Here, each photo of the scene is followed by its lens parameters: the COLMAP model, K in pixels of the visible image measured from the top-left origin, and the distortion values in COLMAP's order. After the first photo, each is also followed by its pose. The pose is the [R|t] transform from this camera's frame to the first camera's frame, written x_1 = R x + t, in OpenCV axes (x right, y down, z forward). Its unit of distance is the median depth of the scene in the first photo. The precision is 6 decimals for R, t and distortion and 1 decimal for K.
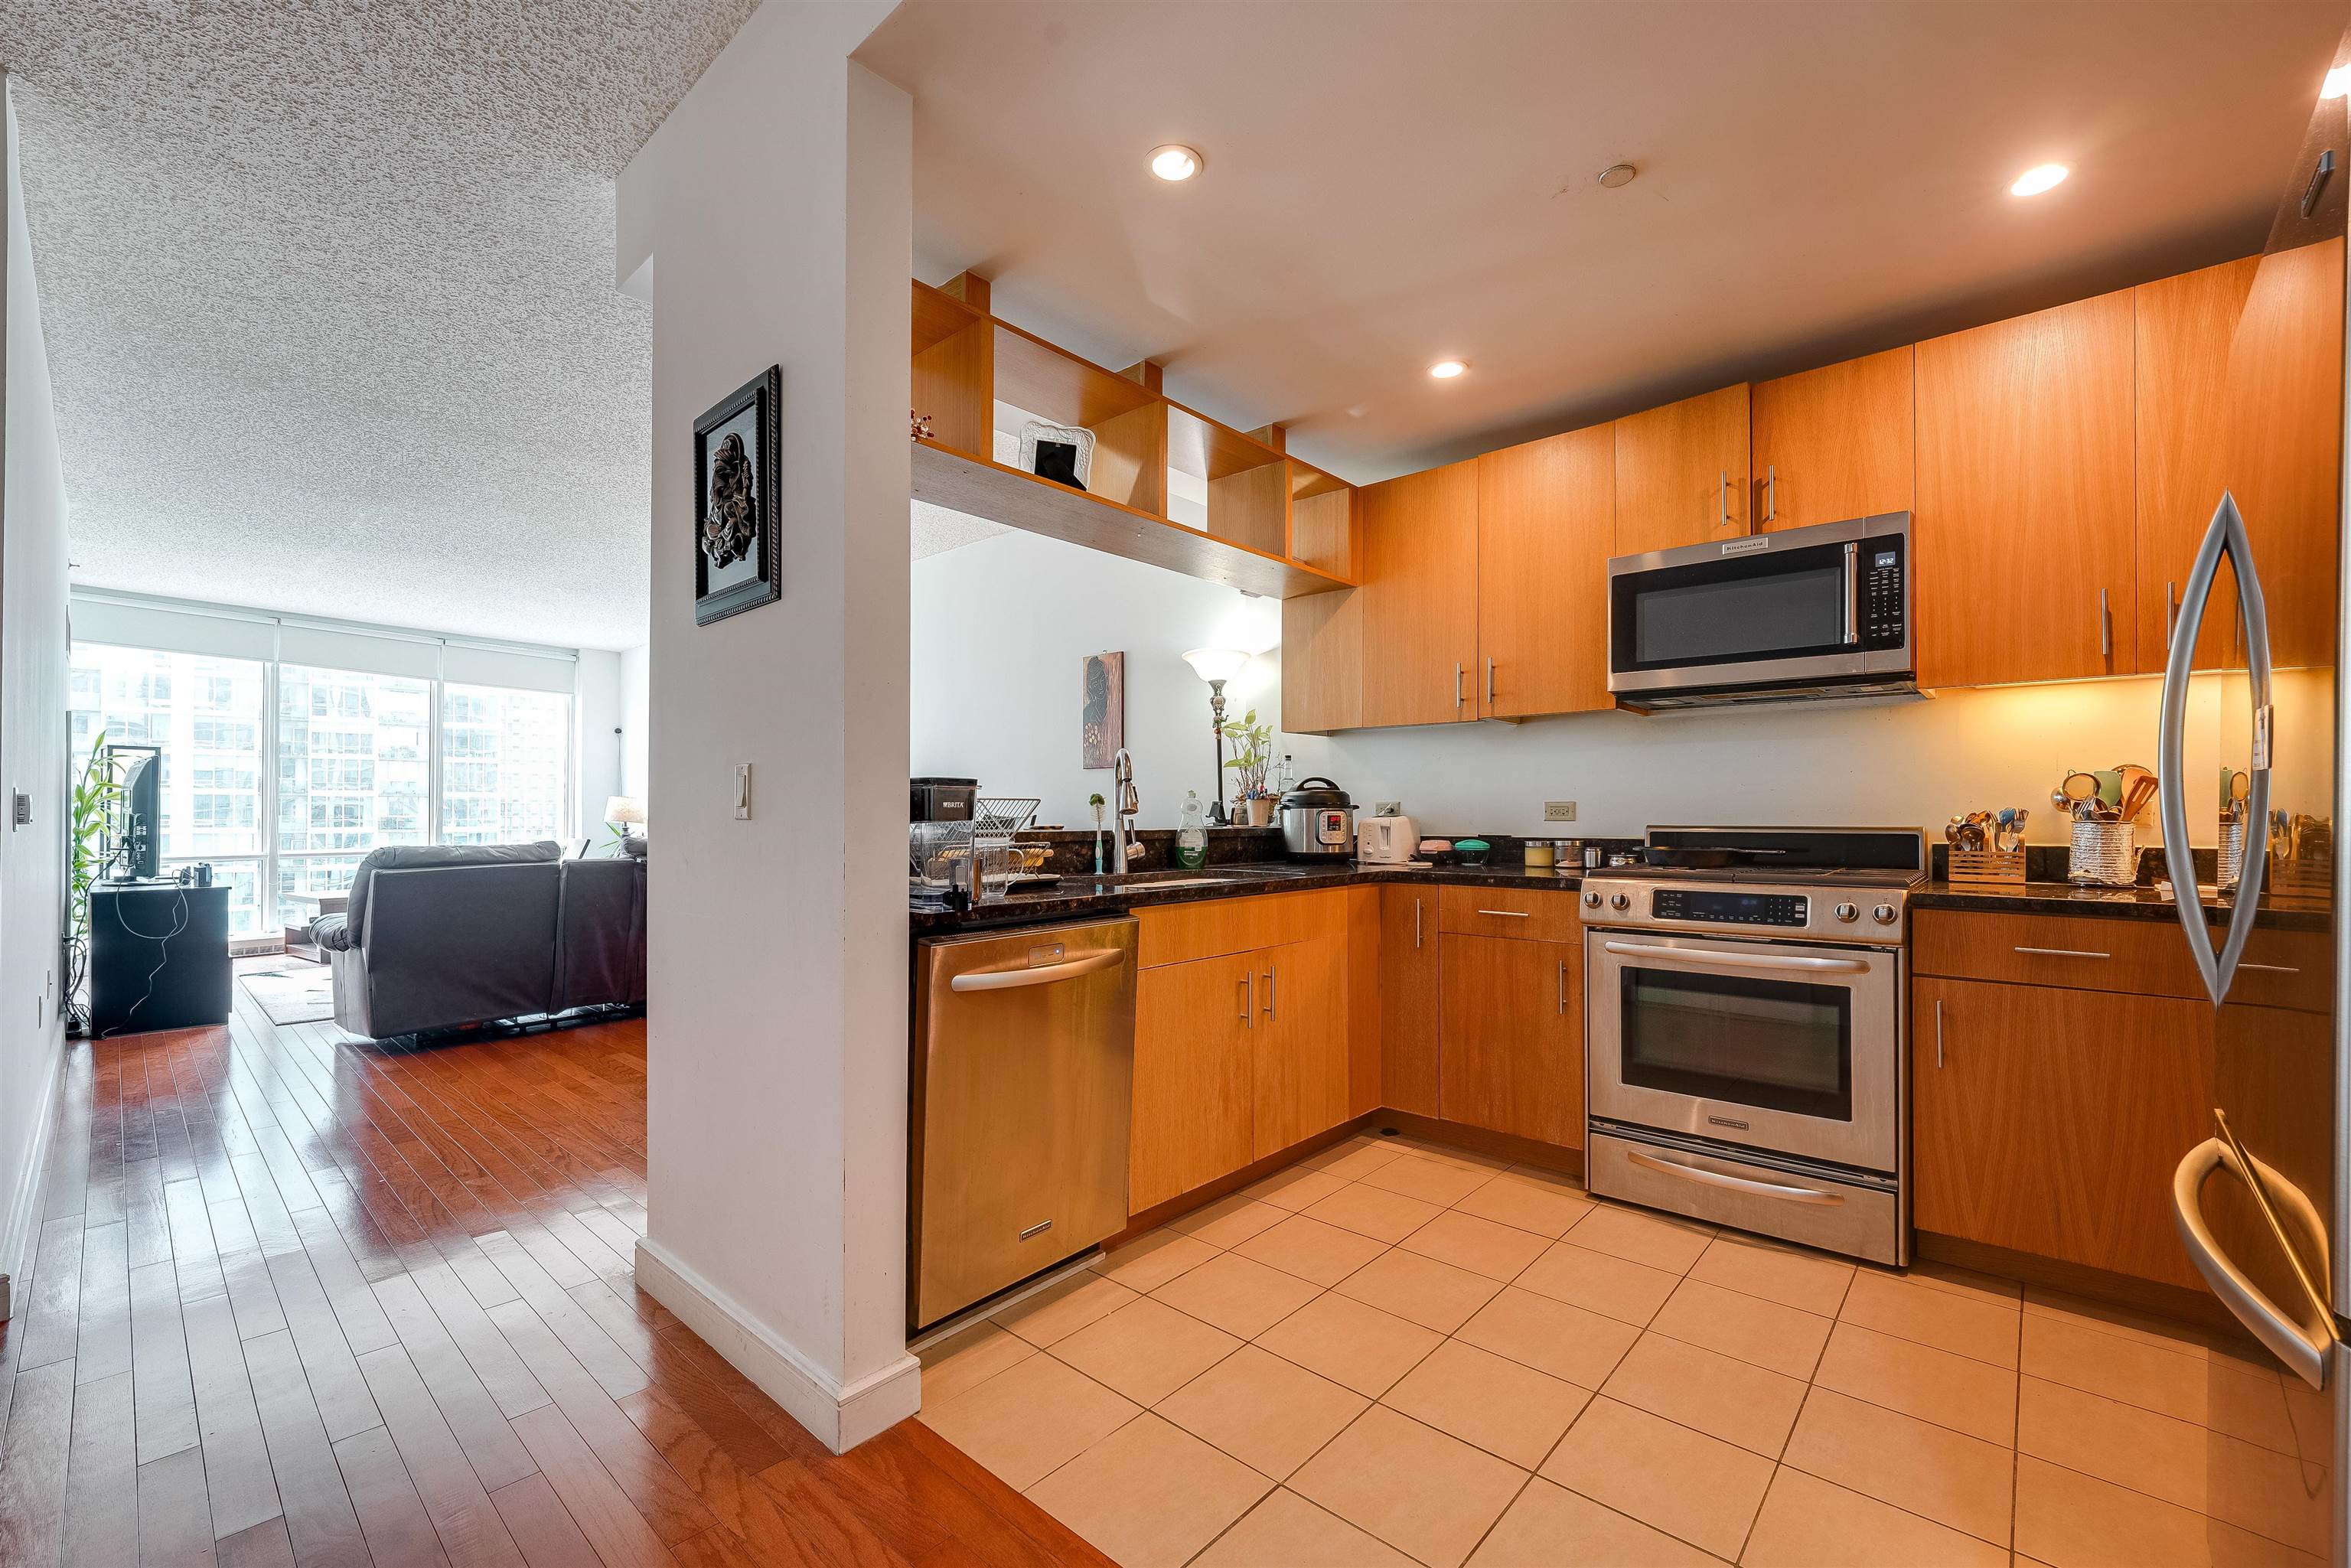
lens RADIAL K [[965.6, 0, 1177.8], [0, 965.6, 810.4], [0, 0, 1]] dist [-0.013594, -0.000083]
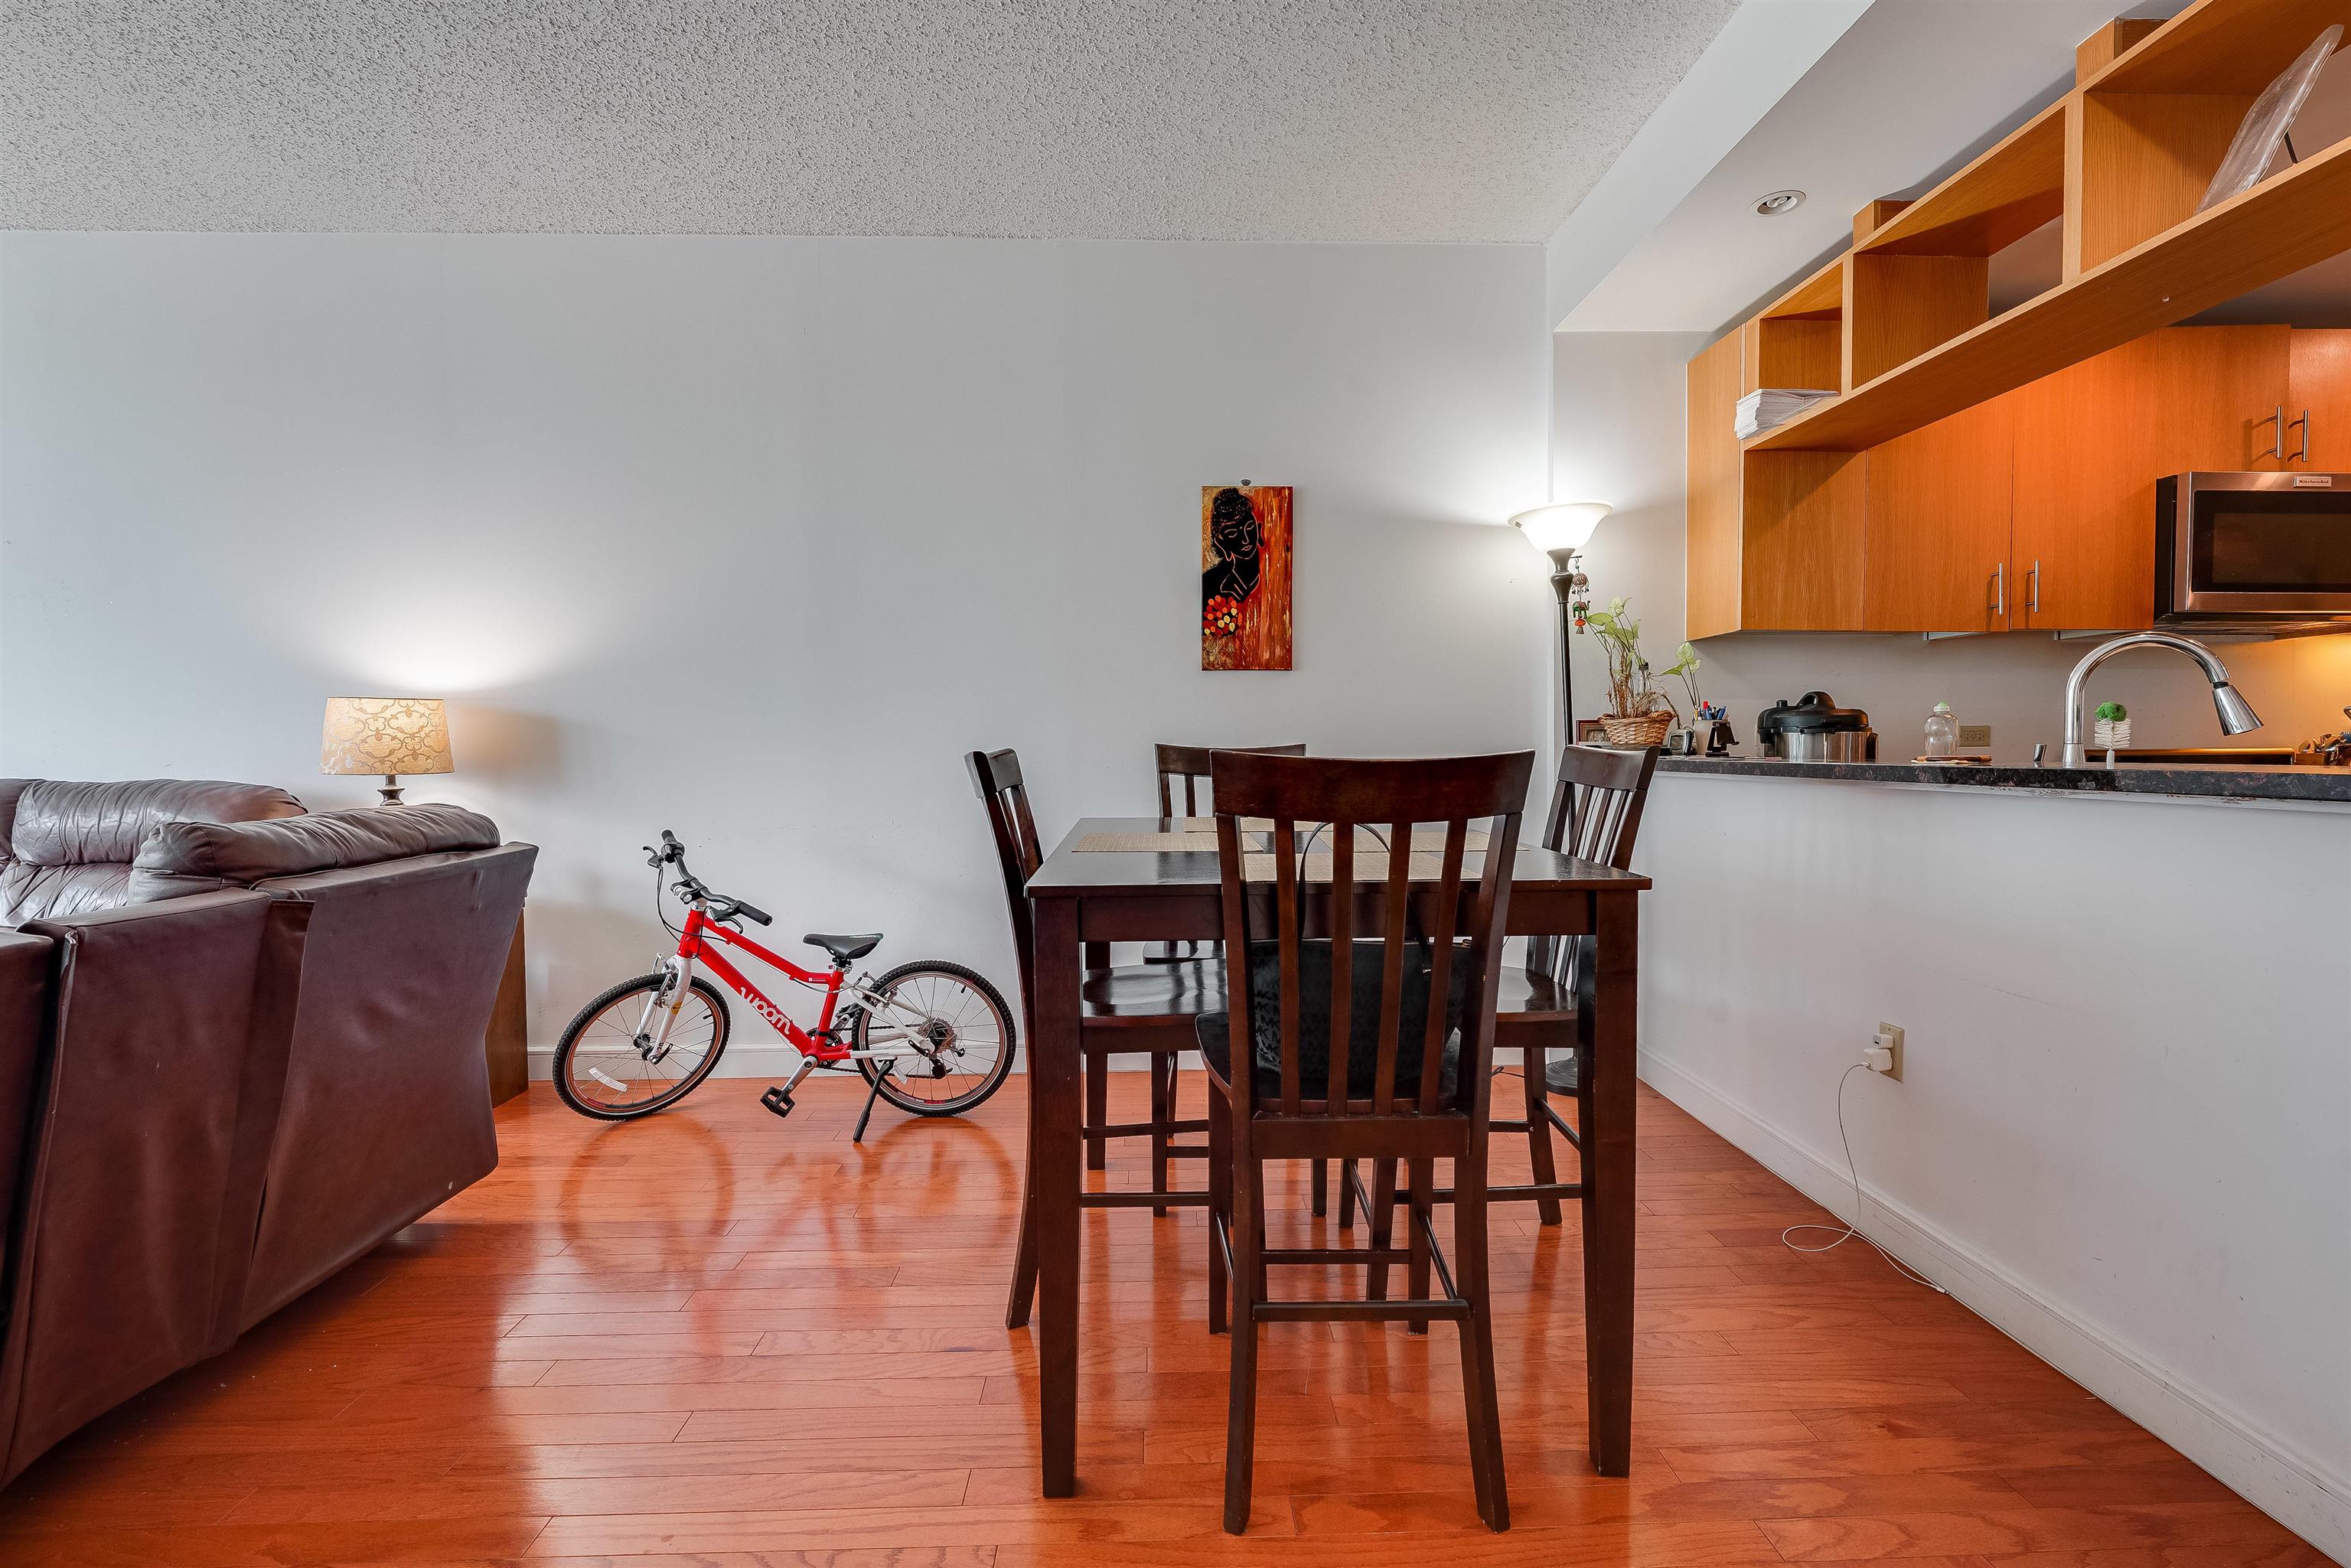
lens RADIAL K [[1025.2, 0, 1184.9], [0, 1025.2, 773.3], [0, 0, 1]] dist [-0.008519, 0.000249]
pose [[0.721194, -0.022846, 0.692356, -0.877867], [0.004751, 0.999596, 0.028035, 0.006794], [-0.692716, -0.016929, 0.721011, 0.847702]]
